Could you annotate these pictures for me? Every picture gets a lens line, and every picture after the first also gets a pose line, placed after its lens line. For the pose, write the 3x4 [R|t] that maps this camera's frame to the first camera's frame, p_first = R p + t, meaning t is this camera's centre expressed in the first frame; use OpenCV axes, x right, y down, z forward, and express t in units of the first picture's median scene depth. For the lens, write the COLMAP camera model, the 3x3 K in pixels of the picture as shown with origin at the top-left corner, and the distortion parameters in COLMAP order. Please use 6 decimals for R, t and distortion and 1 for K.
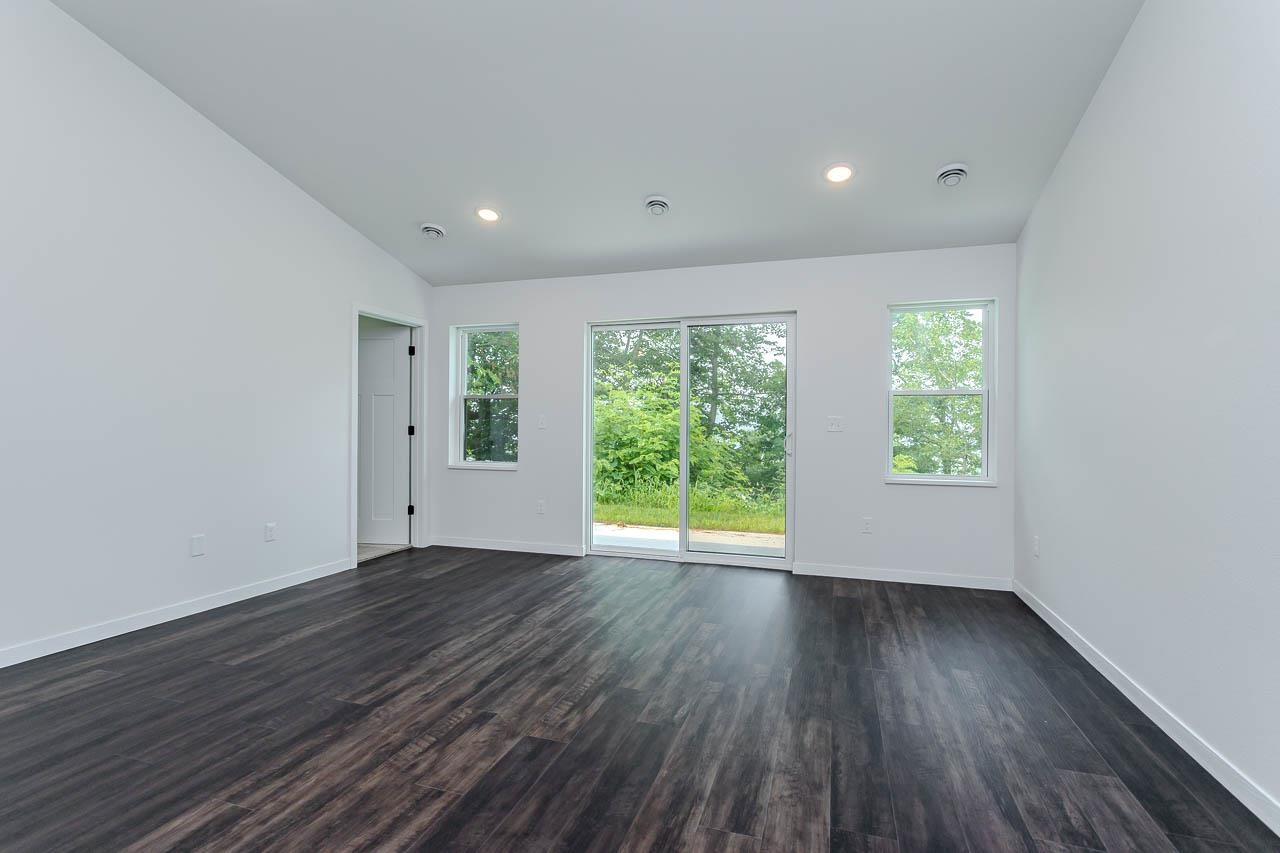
lens RADIAL K [[605.5, 0, 635.4], [0, 605.5, 425.8], [0, 0, 1]] dist [-0.000103, 0.000108]
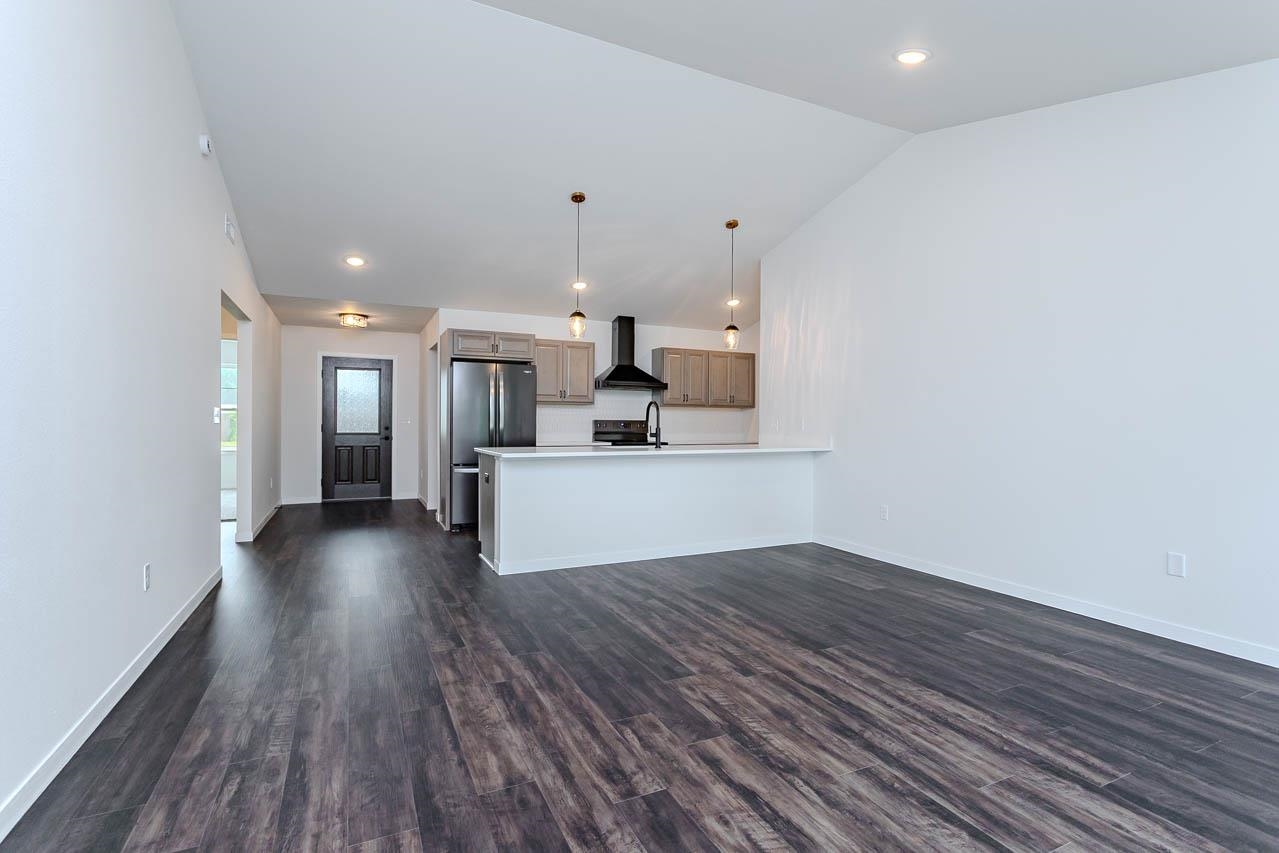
lens RADIAL K [[605.0, 0, 634.9], [0, 605.0, 425.8], [0, 0, 1]] dist [-0.000103, 0.000108]
pose [[-0.725171, -0.009738, -0.688500, 0.676831], [-0.011113, 0.999935, -0.002438, 0.009099], [0.688479, 0.005884, -0.725233, 1.601982]]
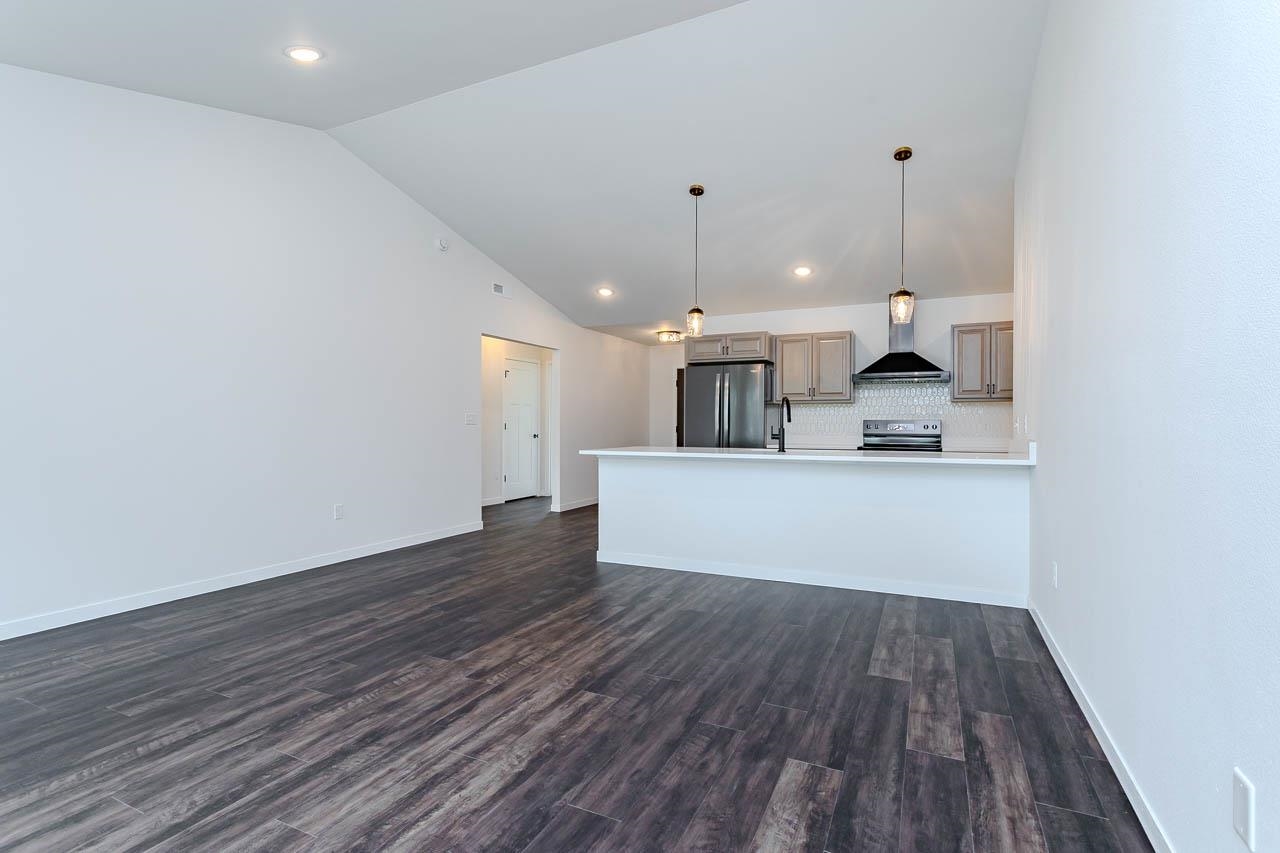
lens RADIAL K [[605.5, 0, 635.4], [0, 605.5, 425.8], [0, 0, 1]] dist [-0.000103, 0.000108]
pose [[-0.991235, -0.012120, 0.131554, -0.653377], [-0.011733, 0.999924, 0.003710, 0.000421], [-0.131589, 0.002134, -0.991302, 1.981441]]
